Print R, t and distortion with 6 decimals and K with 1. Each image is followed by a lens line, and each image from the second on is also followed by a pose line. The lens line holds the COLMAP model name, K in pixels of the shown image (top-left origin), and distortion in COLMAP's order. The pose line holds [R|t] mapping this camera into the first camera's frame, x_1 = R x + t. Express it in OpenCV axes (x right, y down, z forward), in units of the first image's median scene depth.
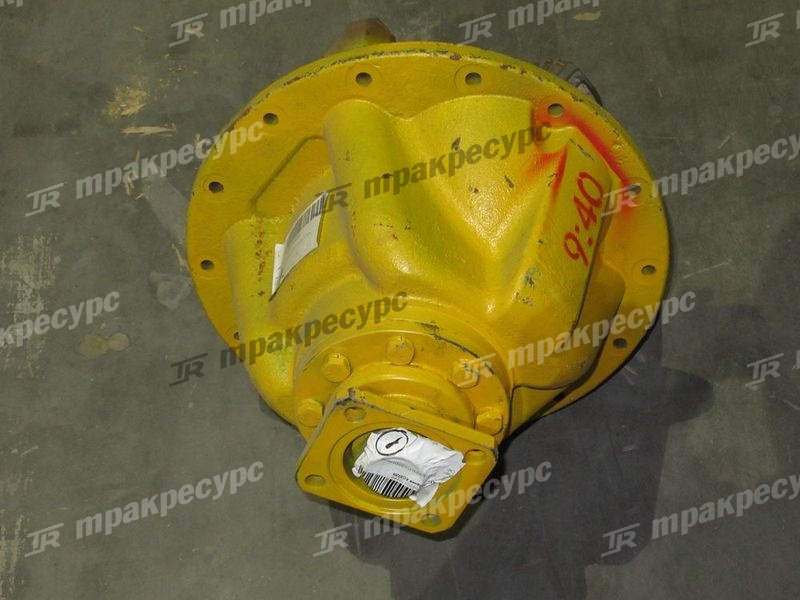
lens RADIAL K [[1318.1, 0, 407.2], [0, 1318.1, 299.6], [0, 0, 1]] dist [0.002508, 0.000000]
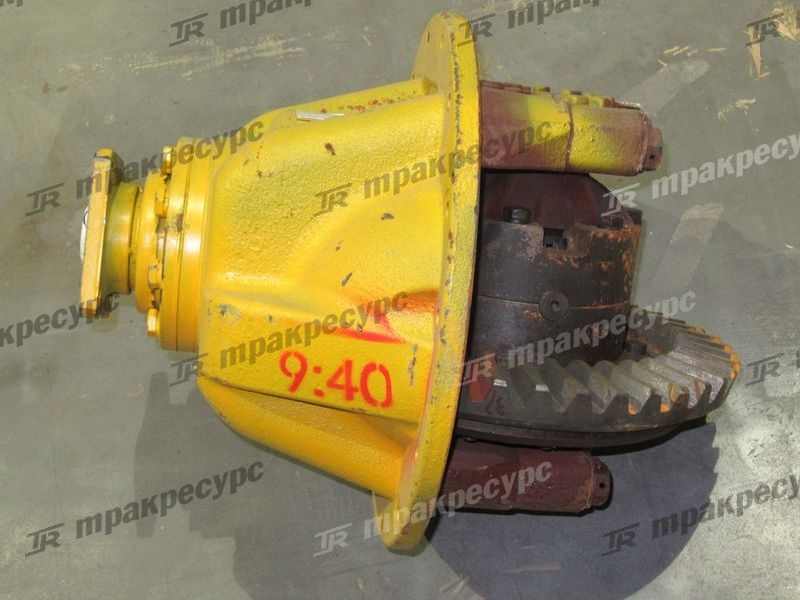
lens RADIAL K [[1318.1, 0, 402.7], [0, 1318.1, 296.7], [0, 0, 1]] dist [0.002508, 0.000000]
pose [[0.023711, 0.915091, -0.402550, 0.430301], [-0.742741, 0.285646, 0.605592, -0.628521], [0.669159, 0.284631, 0.686449, 0.413286]]
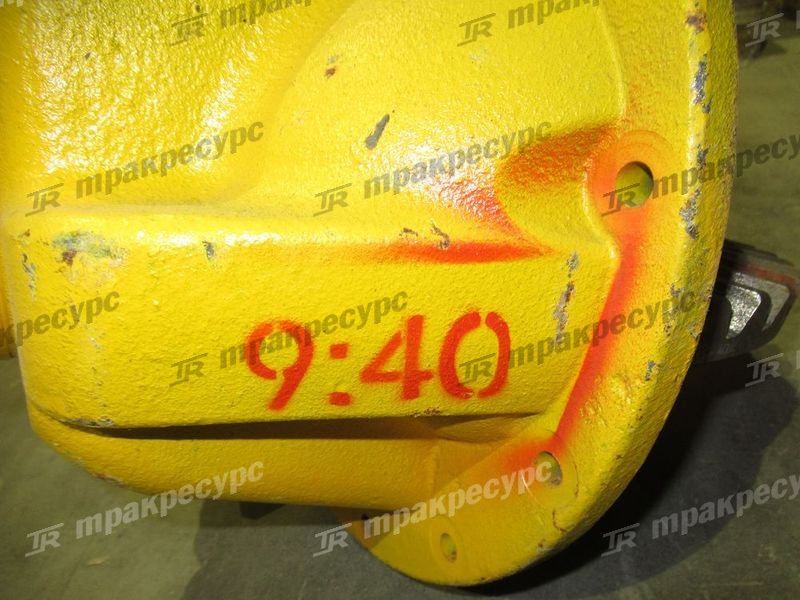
lens RADIAL K [[589.1, 0, 395.0], [0, 589.1, 293.9], [0, 0, 1]] dist [-0.017251, 0.006640]
pose [[0.317549, 0.909494, -0.268295, 0.161379], [-0.870537, 0.391788, 0.297771, -0.122426], [0.375936, 0.139004, 0.916161, 0.830859]]
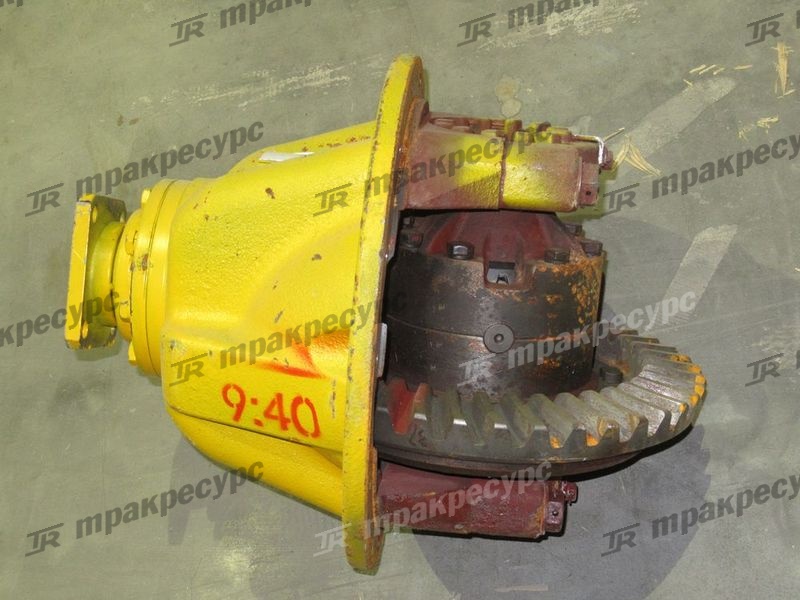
lens RADIAL K [[1318.1, 0, 402.4], [0, 1318.1, 300.5], [0, 0, 1]] dist [0.002508, 0.000000]
pose [[-0.047065, 0.920187, -0.388639, 0.413712], [-0.616177, 0.279482, 0.736353, -0.812030], [0.786200, 0.274127, 0.553845, 0.533408]]
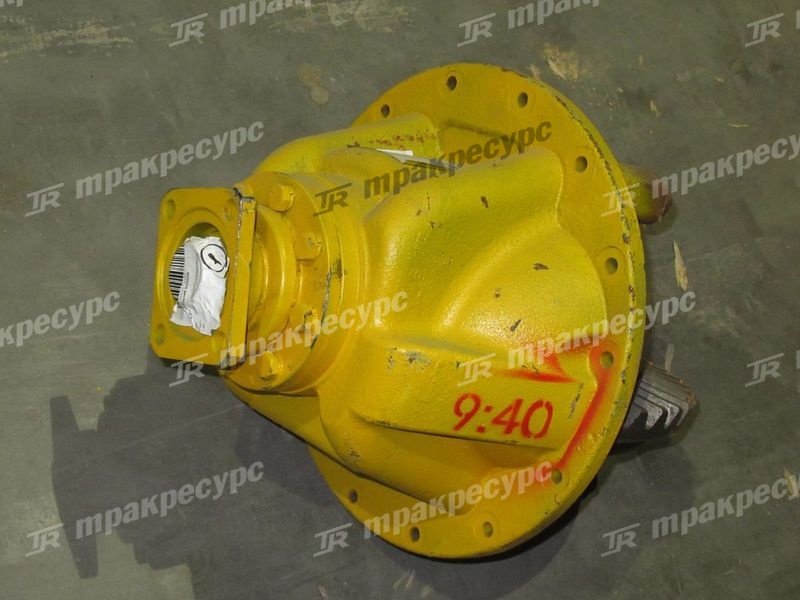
lens RADIAL K [[1318.1, 0, 415.3], [0, 1318.1, 294.2], [0, 0, 1]] dist [0.002508, 0.000000]
pose [[0.244125, 0.935134, -0.256762, 0.276758], [-0.960927, 0.268895, 0.065691, -0.085966], [0.130472, 0.230693, 0.964240, 0.058144]]
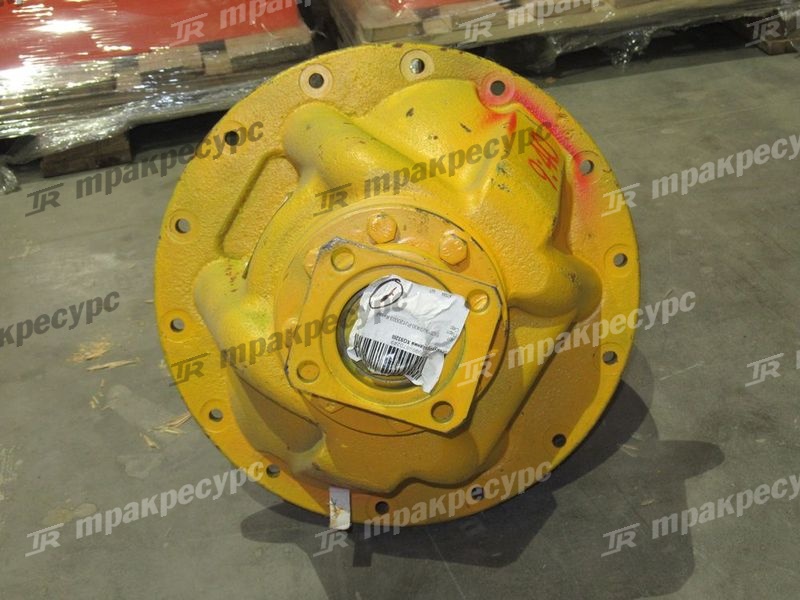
lens RADIAL K [[1227.5, 0, 397.3], [0, 1227.5, 302.1], [0, 0, 1]] dist [0.004077, 0.000000]
pose [[0.990374, -0.118520, 0.071498, -0.059356], [0.138414, 0.845228, -0.516170, 0.501925], [0.000744, 0.521098, 0.853497, 0.241590]]
